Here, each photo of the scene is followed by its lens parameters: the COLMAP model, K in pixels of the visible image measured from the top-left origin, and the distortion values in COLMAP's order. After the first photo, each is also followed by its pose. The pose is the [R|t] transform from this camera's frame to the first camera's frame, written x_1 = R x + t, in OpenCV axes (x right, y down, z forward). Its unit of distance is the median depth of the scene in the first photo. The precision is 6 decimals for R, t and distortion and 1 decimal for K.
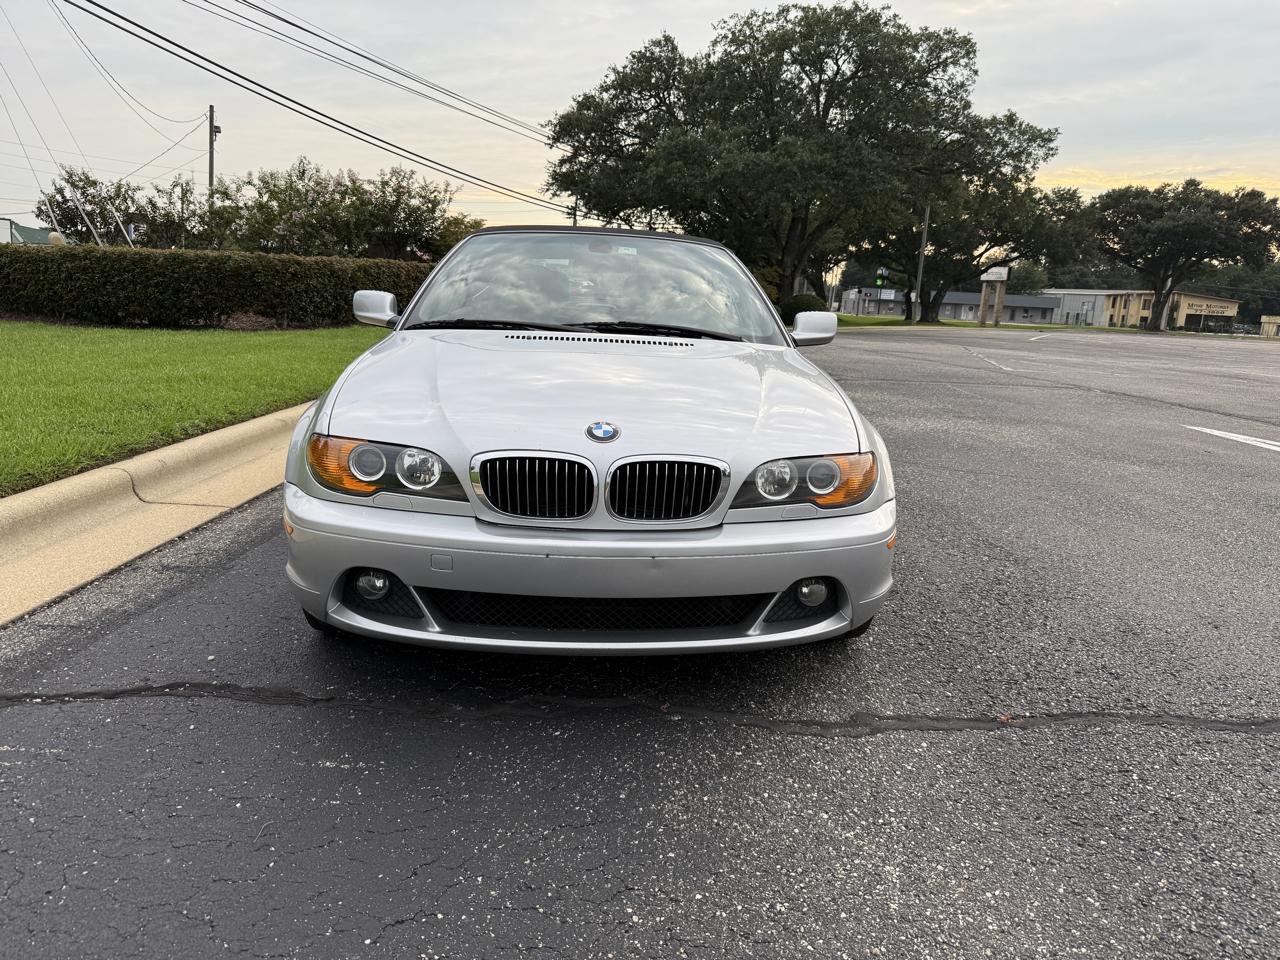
lens RADIAL K [[909.0, 0, 651.1], [0, 909.0, 493.1], [0, 0, 1]] dist [0.016996, -0.025696]
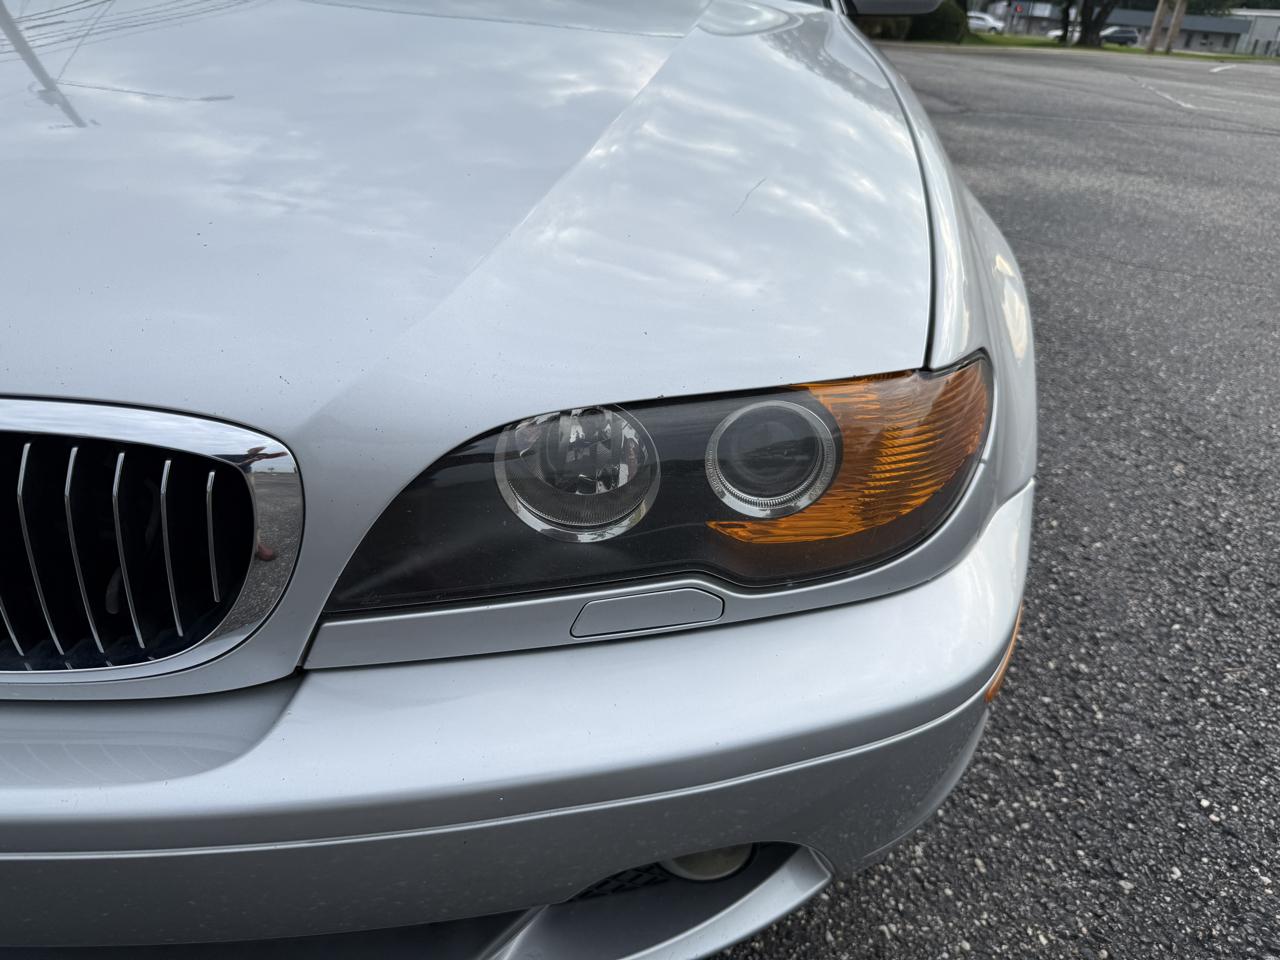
lens RADIAL K [[909.0, 0, 647.6], [0, 909.0, 491.7], [0, 0, 1]] dist [0.016996, -0.025696]
pose [[0.992875, 0.074774, -0.092778, 0.012354], [-0.046506, 0.960021, 0.276039, -0.005505], [0.109710, -0.269757, 0.956658, 0.051300]]
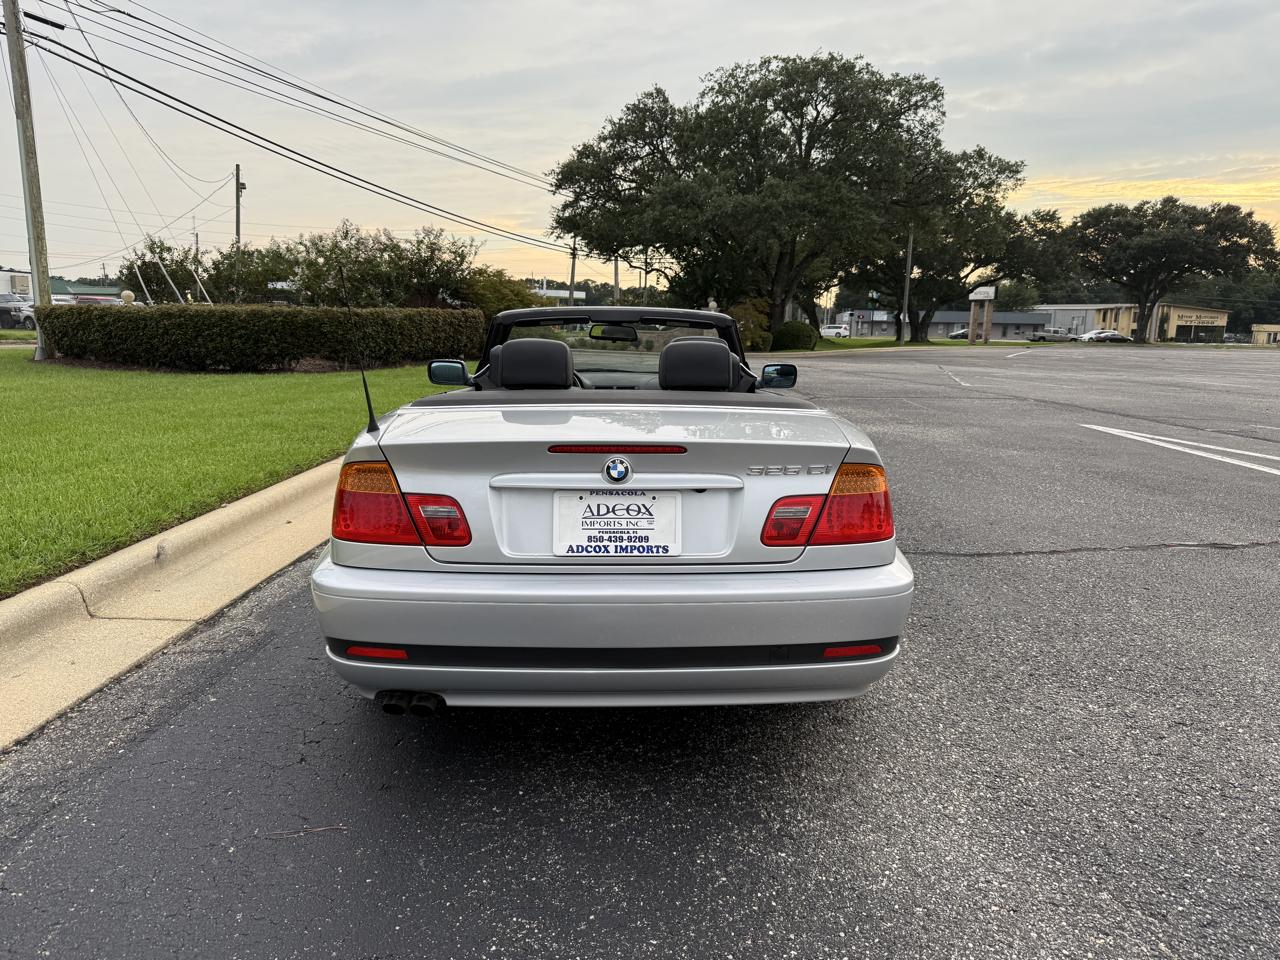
lens RADIAL K [[909.0, 0, 648.7], [0, 909.0, 495.8], [0, 0, 1]] dist [0.016996, -0.025696]
pose [[0.999510, -0.030864, -0.005241, -0.003691], [0.030715, 0.999178, -0.026450, 0.010952], [0.006053, 0.026276, 0.999636, -0.073741]]
